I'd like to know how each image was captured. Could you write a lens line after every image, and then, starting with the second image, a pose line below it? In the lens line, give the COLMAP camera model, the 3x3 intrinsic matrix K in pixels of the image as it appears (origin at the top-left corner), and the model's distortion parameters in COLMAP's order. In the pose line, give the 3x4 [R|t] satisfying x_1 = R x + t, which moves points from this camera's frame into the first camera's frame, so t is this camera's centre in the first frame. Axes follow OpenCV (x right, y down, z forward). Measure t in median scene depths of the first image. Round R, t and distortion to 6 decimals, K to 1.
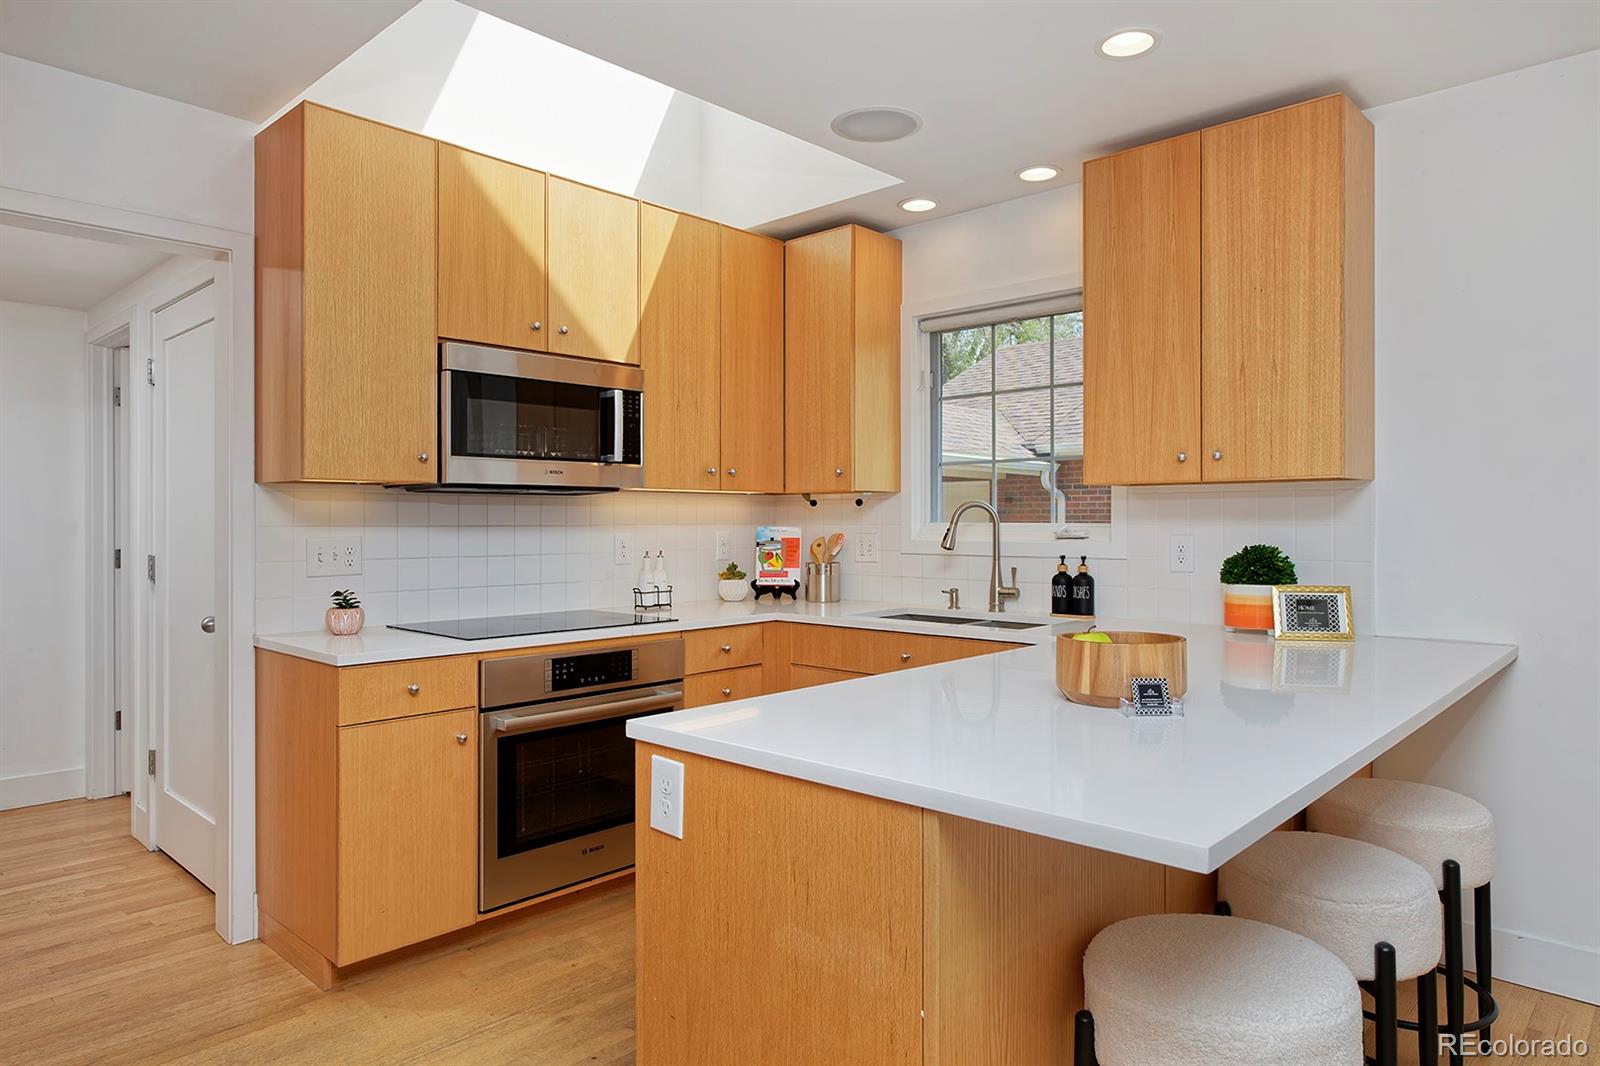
lens RADIAL K [[982.0, 0, 797.2], [0, 982.0, 532.8], [0, 0, 1]] dist [0.006307, -0.000747]
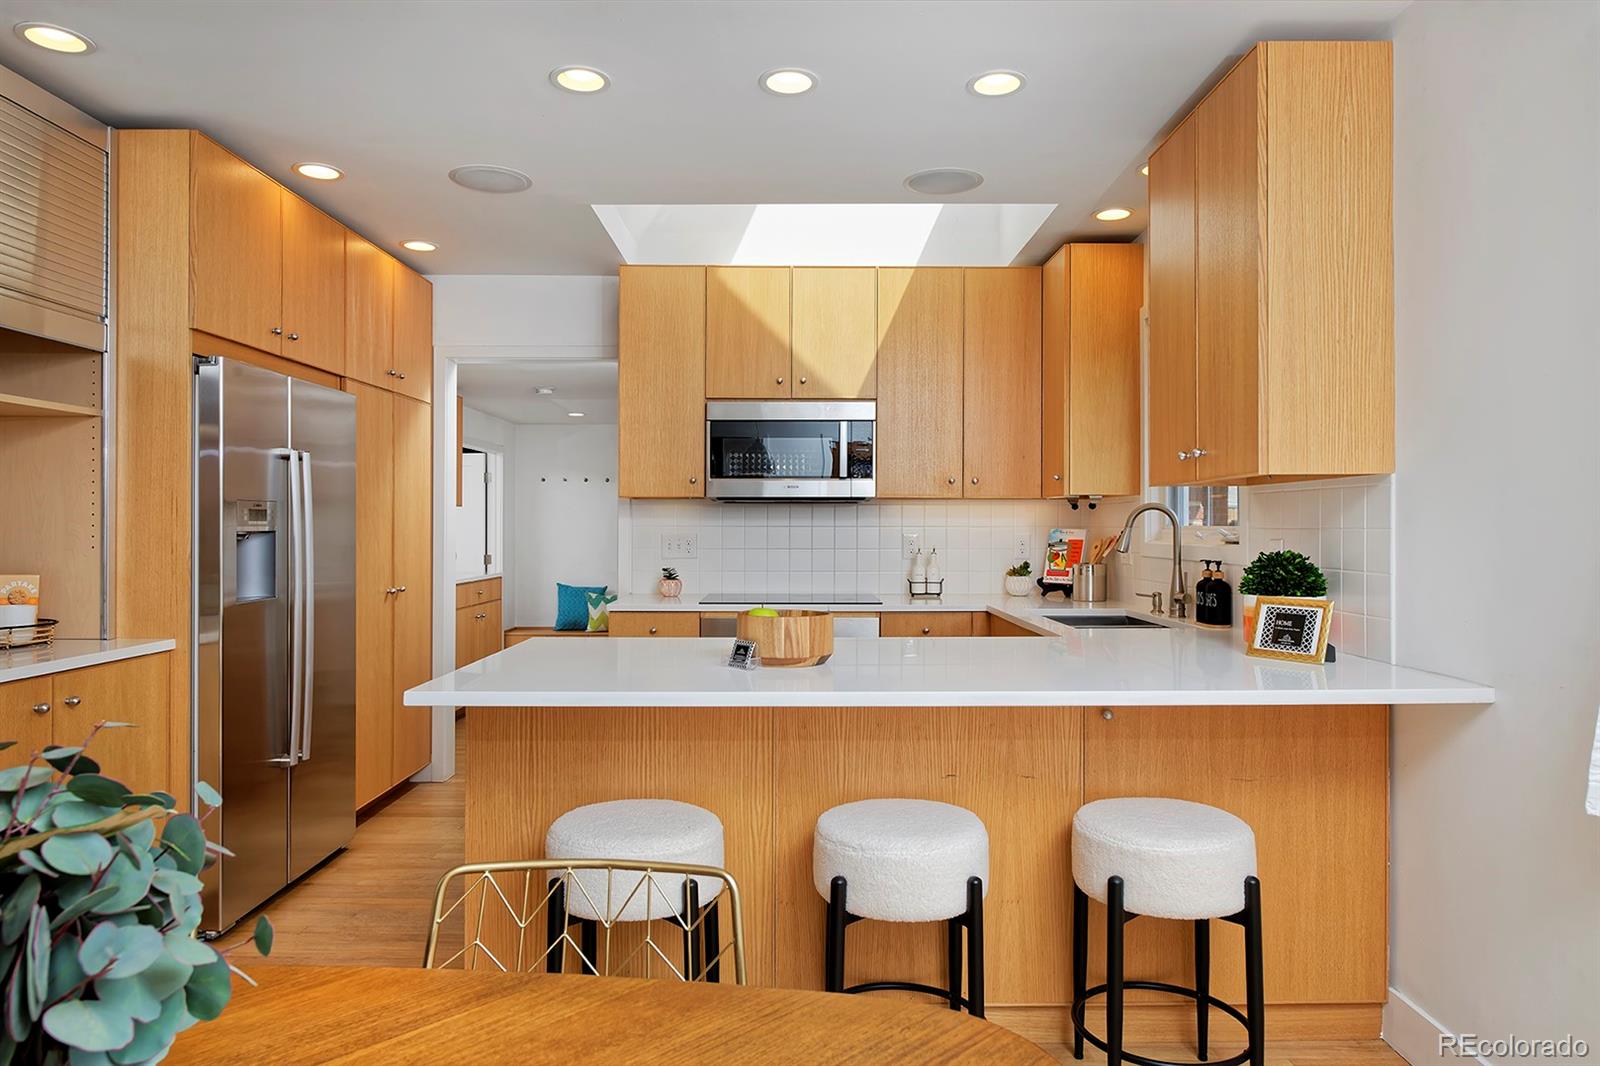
lens RADIAL K [[982.0, 0, 799.3], [0, 982.0, 524.7], [0, 0, 1]] dist [0.006307, -0.000747]
pose [[0.693624, 0.002375, -0.720333, 0.642260], [-0.010960, 0.999914, -0.007257, 0.000132], [0.720254, 0.012928, 0.693590, 0.063246]]
